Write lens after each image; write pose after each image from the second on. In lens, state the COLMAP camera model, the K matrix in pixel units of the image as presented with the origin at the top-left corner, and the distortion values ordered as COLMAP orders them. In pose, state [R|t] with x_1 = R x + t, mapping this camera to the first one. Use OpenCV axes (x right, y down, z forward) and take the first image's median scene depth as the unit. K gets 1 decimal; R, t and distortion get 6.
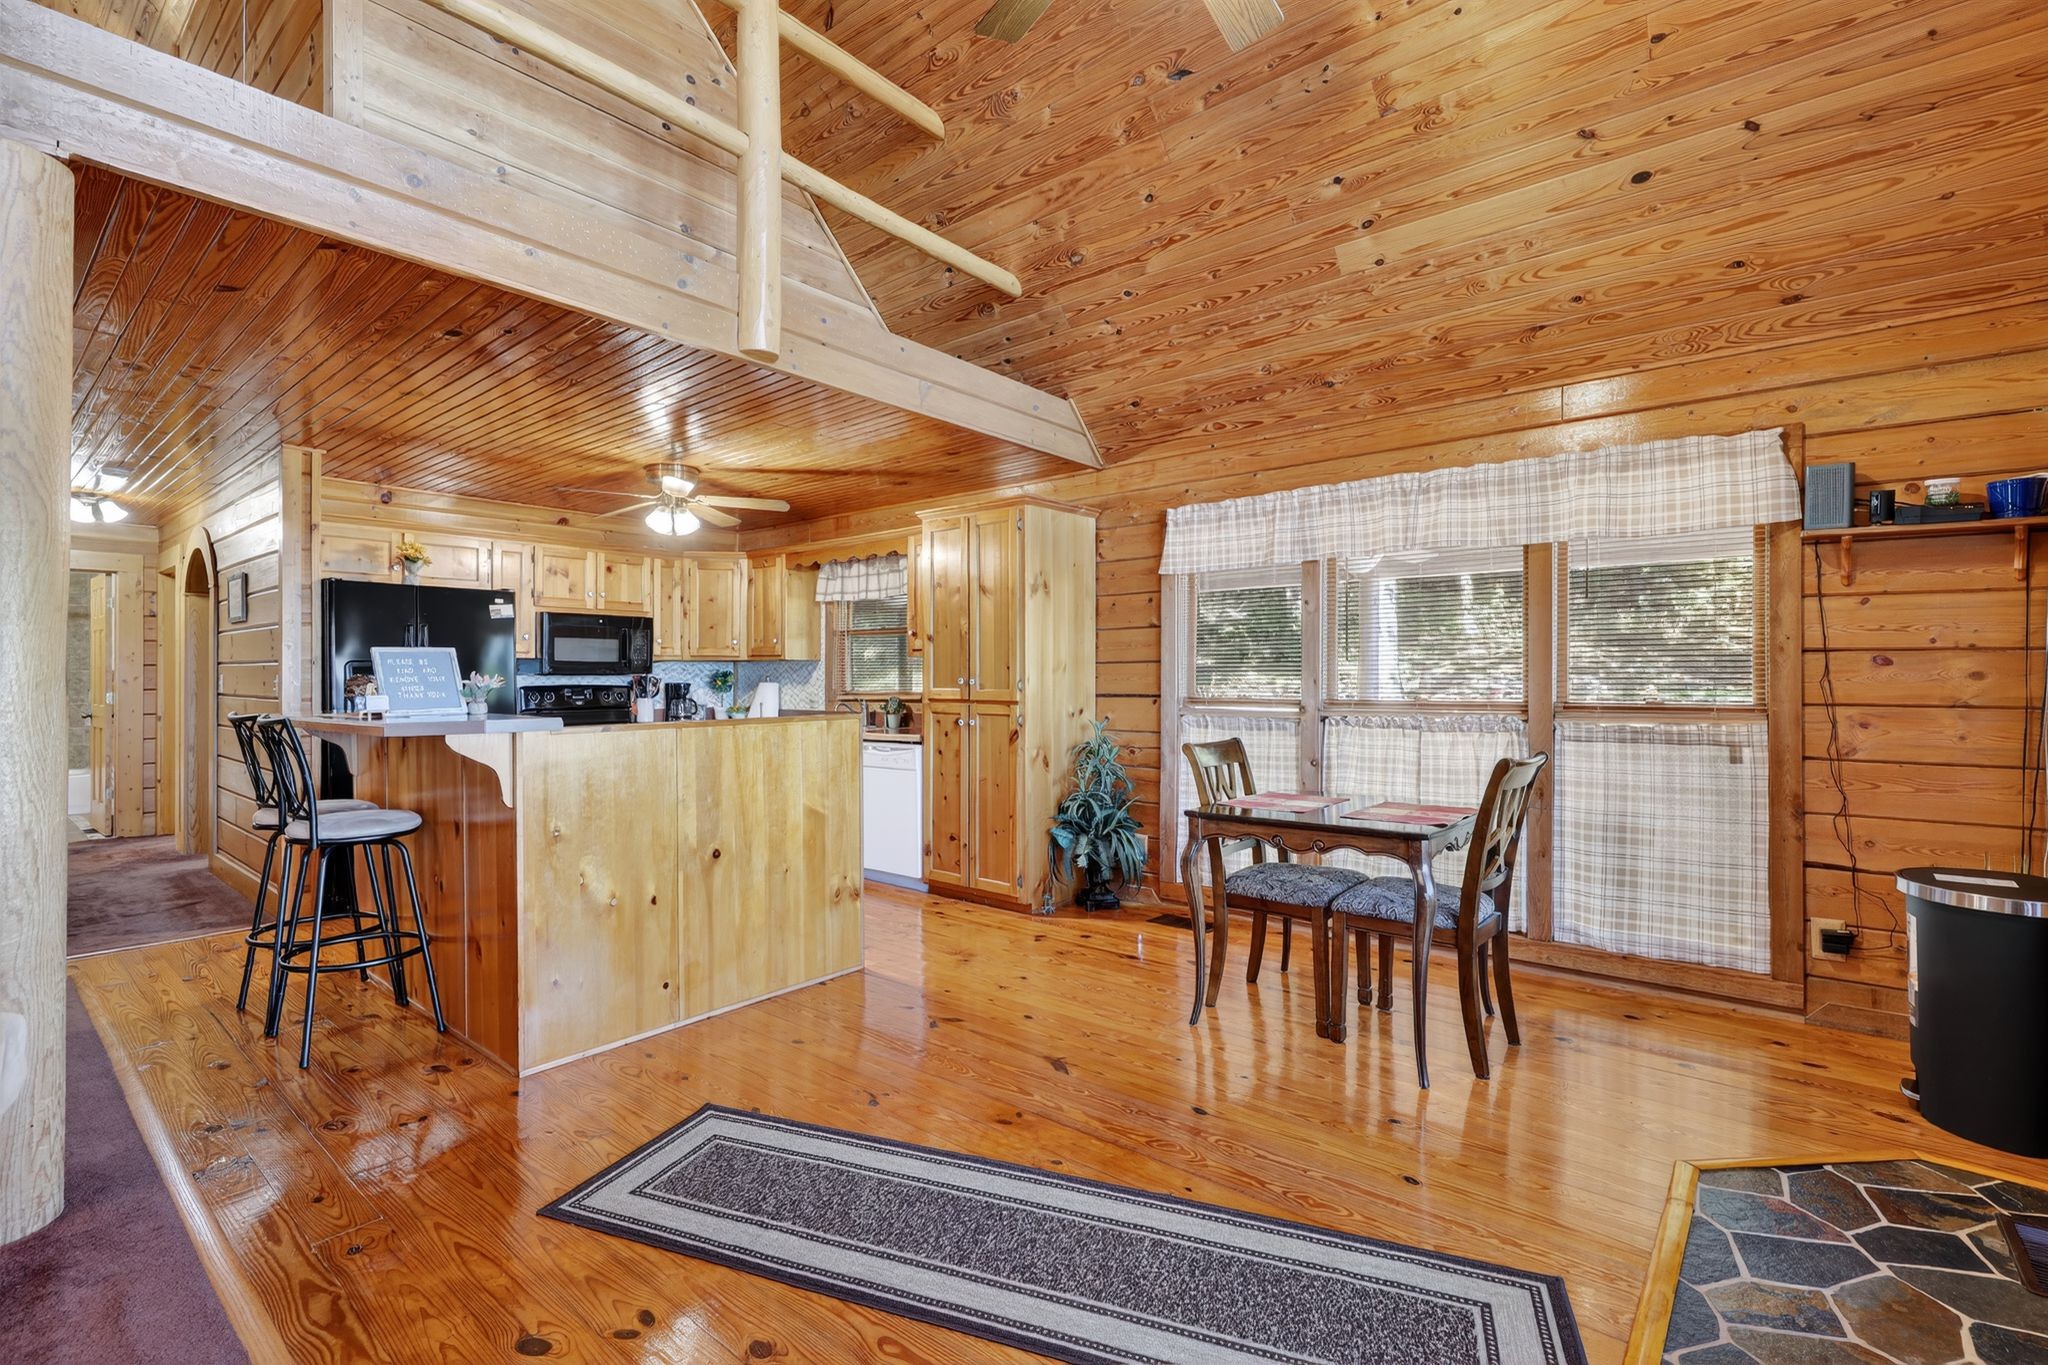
lens RADIAL K [[932.3, 0, 1027.0], [0, 932.3, 683.8], [0, 0, 1]] dist [0.001324, -0.000647]
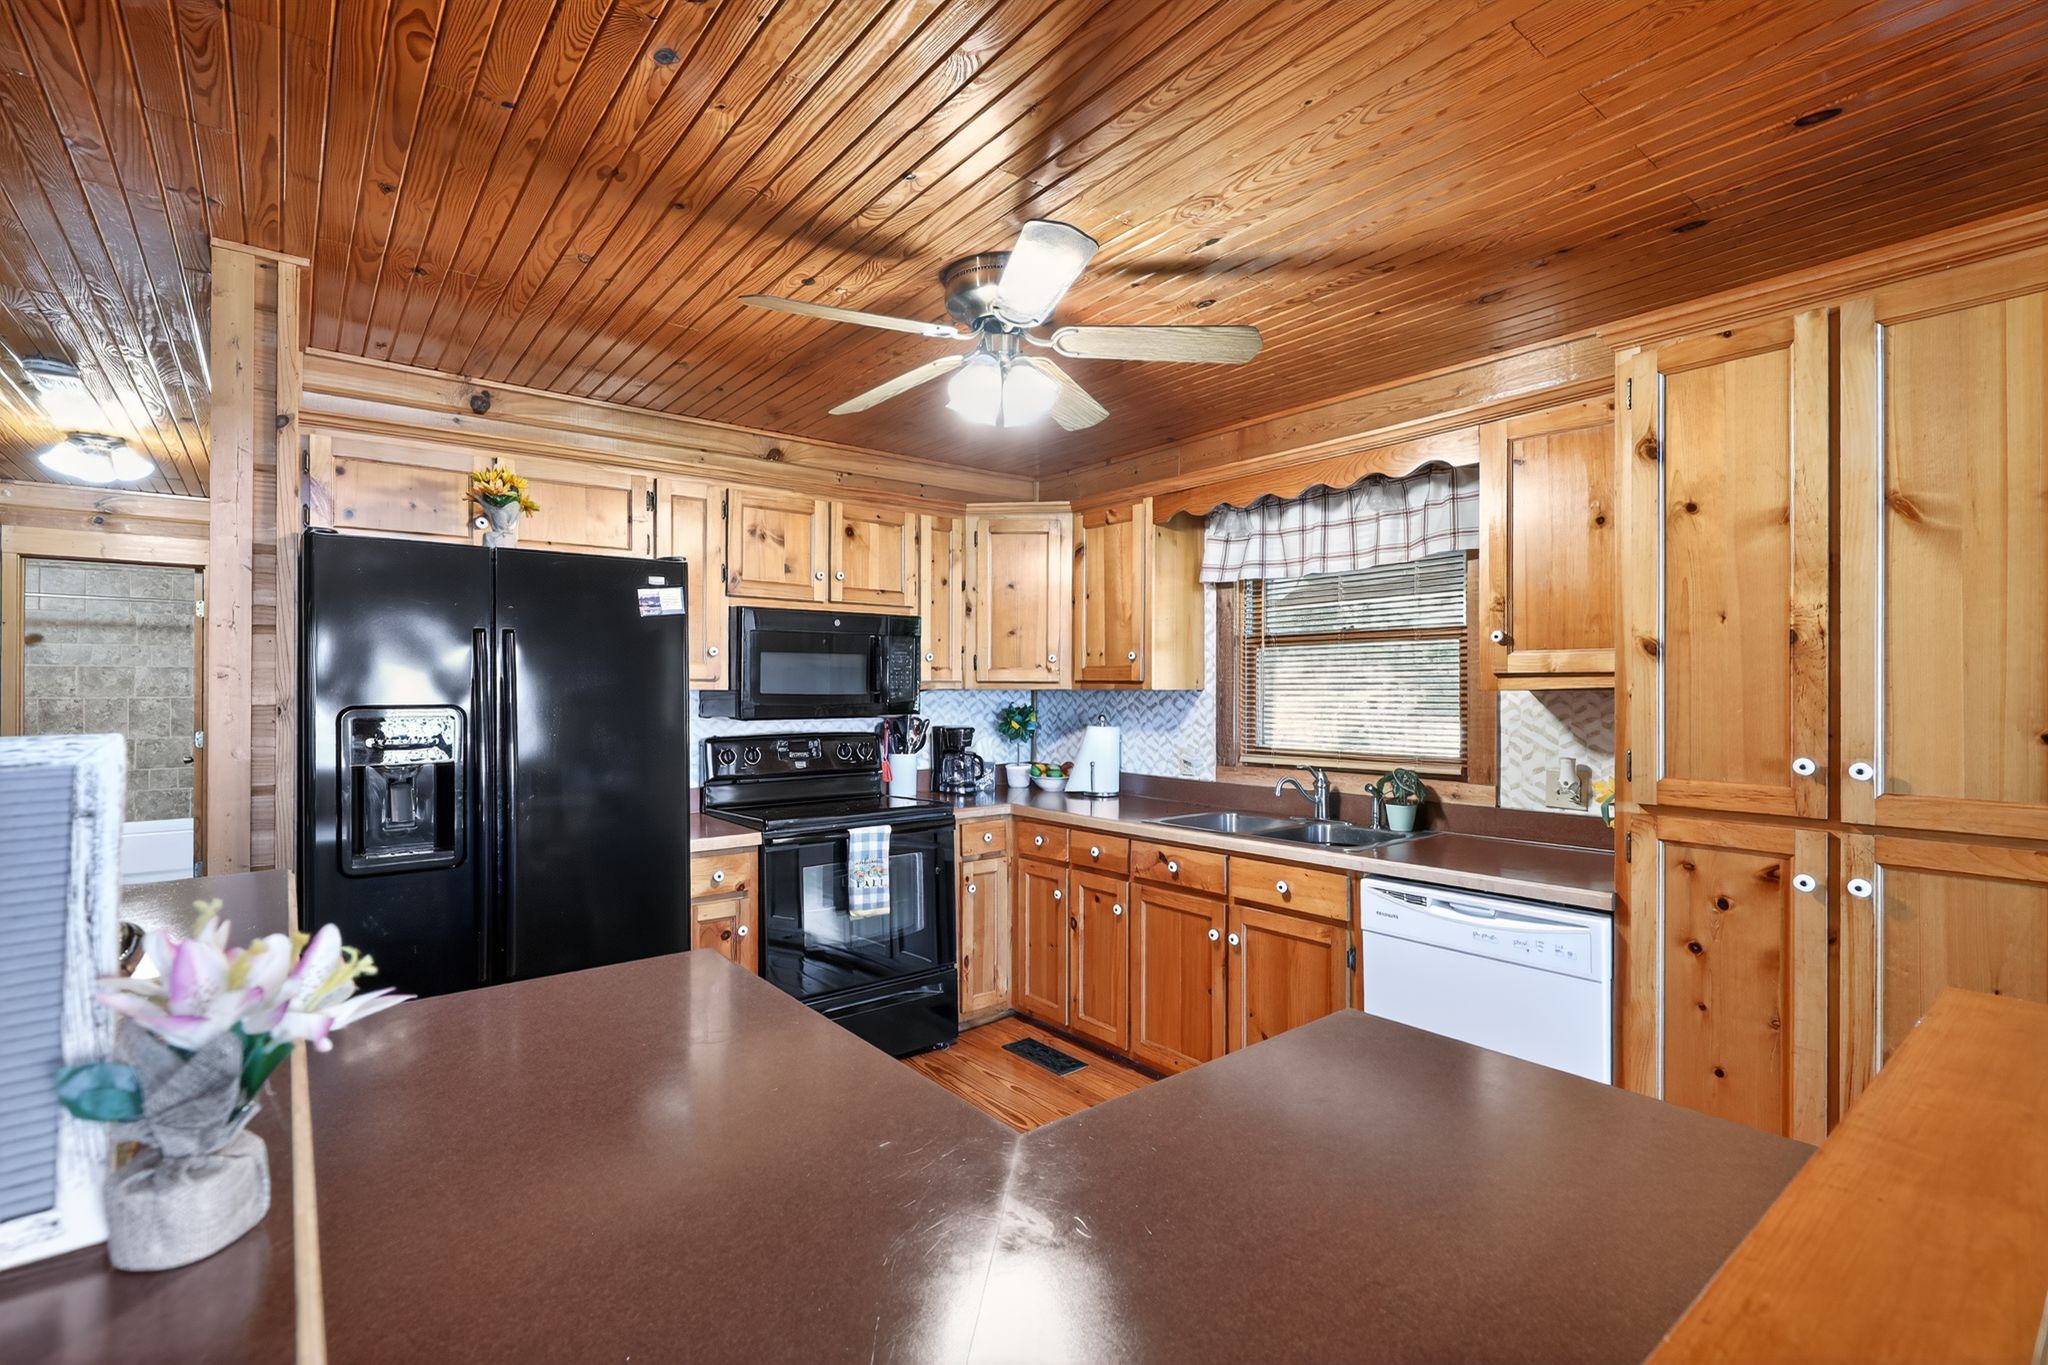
lens RADIAL K [[932.3, 0, 1025.2], [0, 932.3, 690.1], [0, 0, 1]] dist [0.001324, -0.000647]
pose [[0.980780, 0.000353, -0.195119, -0.225495], [-0.000986, 0.999995, -0.003146, -0.023778], [0.195117, 0.003278, 0.980775, 0.449581]]
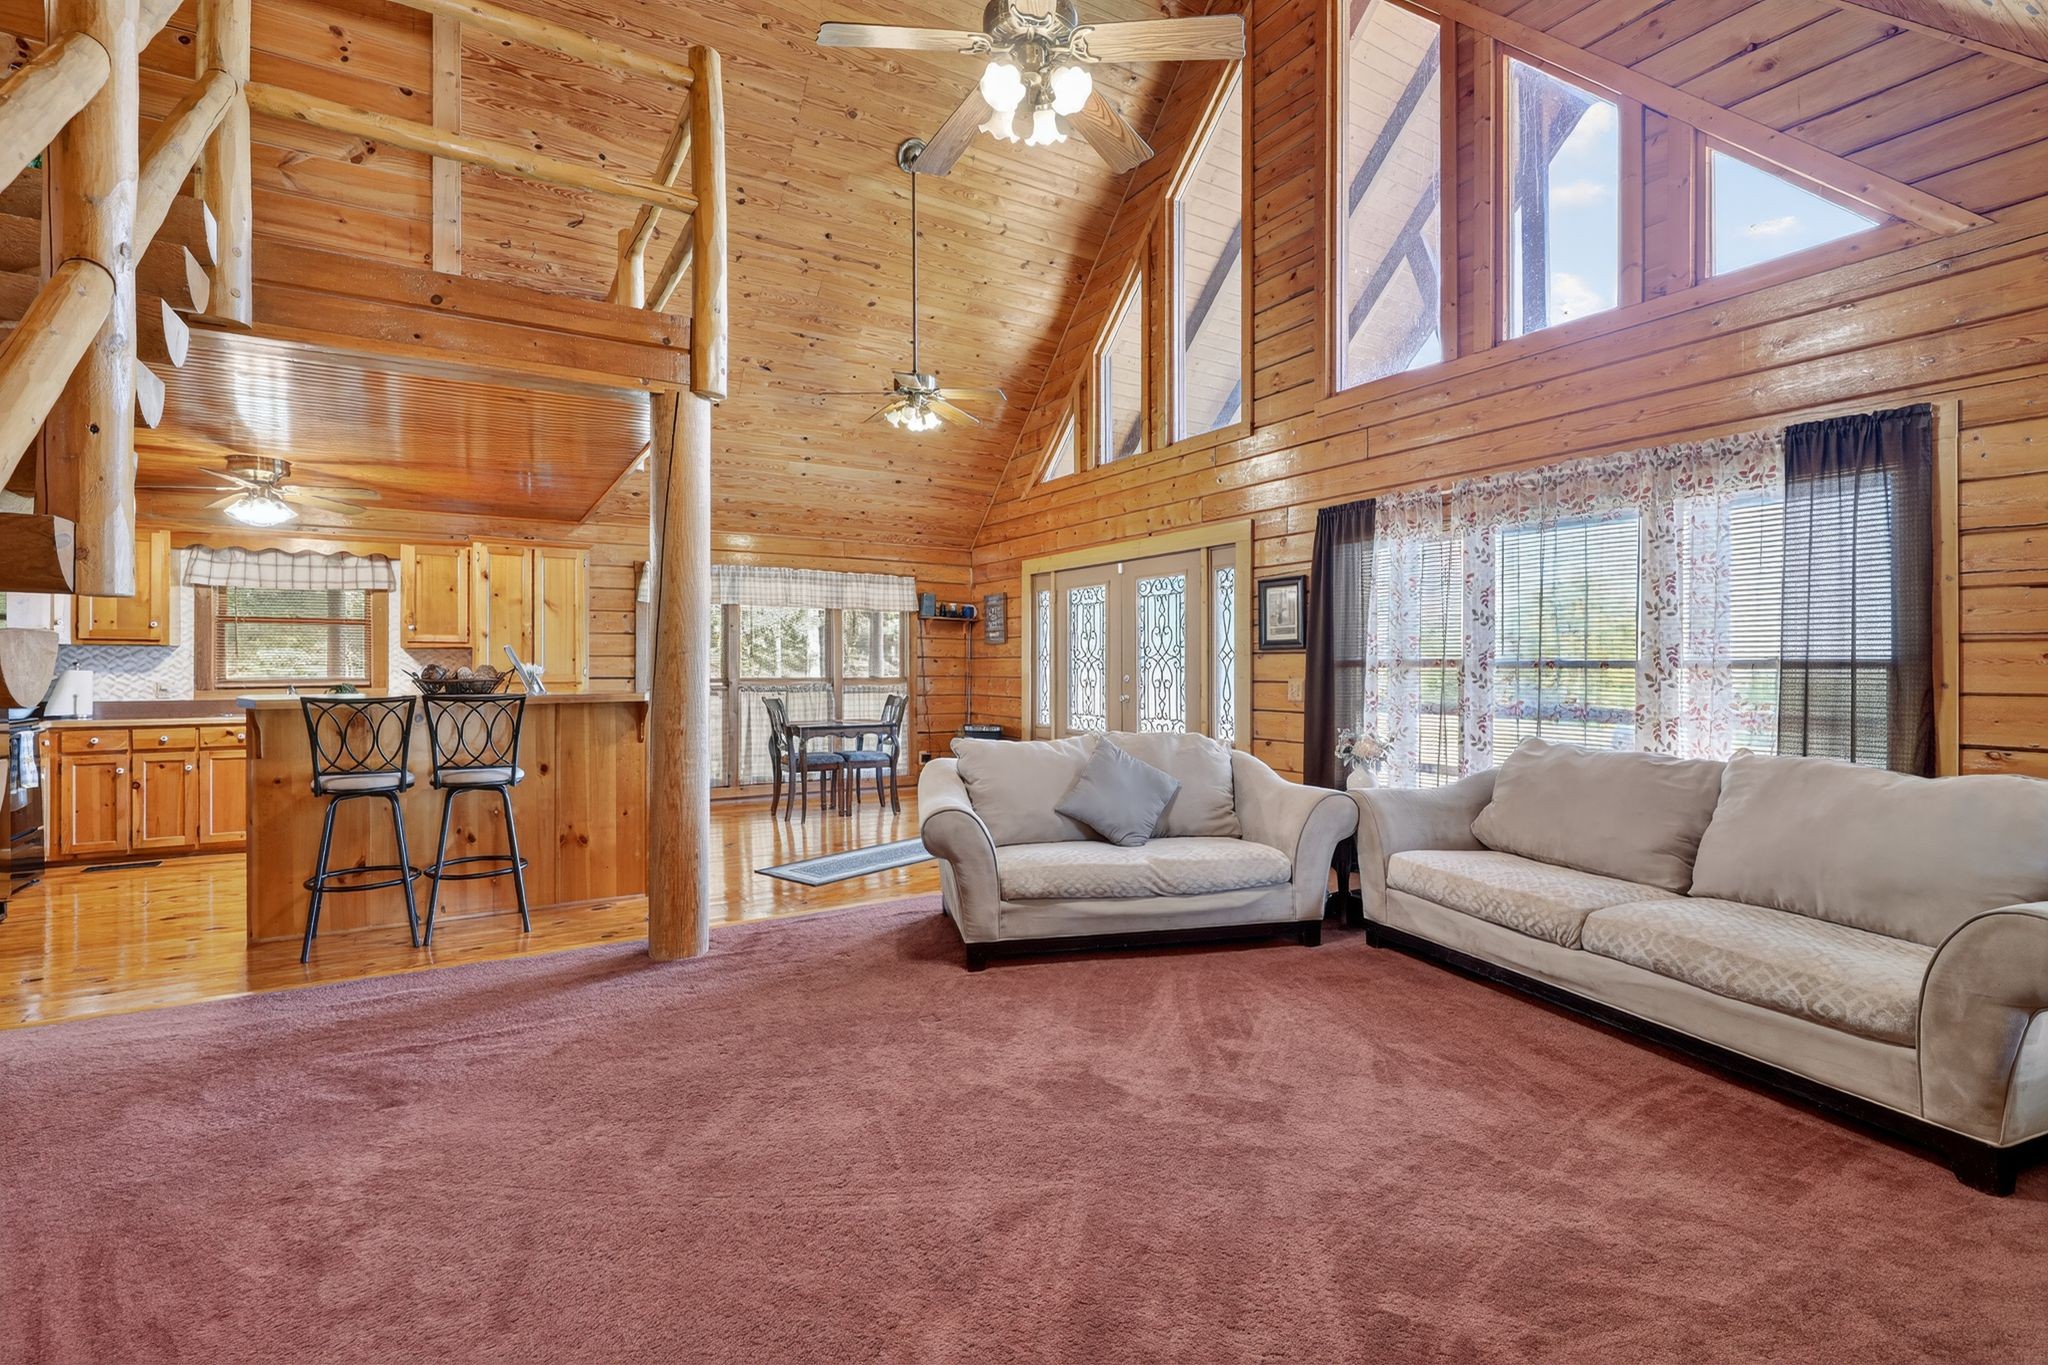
lens RADIAL K [[932.3, 0, 1015.7], [0, 932.3, 671.8], [0, 0, 1]] dist [0.001324, -0.000647]
pose [[0.319689, -0.004166, 0.947513, -0.870177], [0.003401, 0.999989, 0.003249, 0.000262], [-0.947516, 0.002184, 0.319700, -0.090433]]
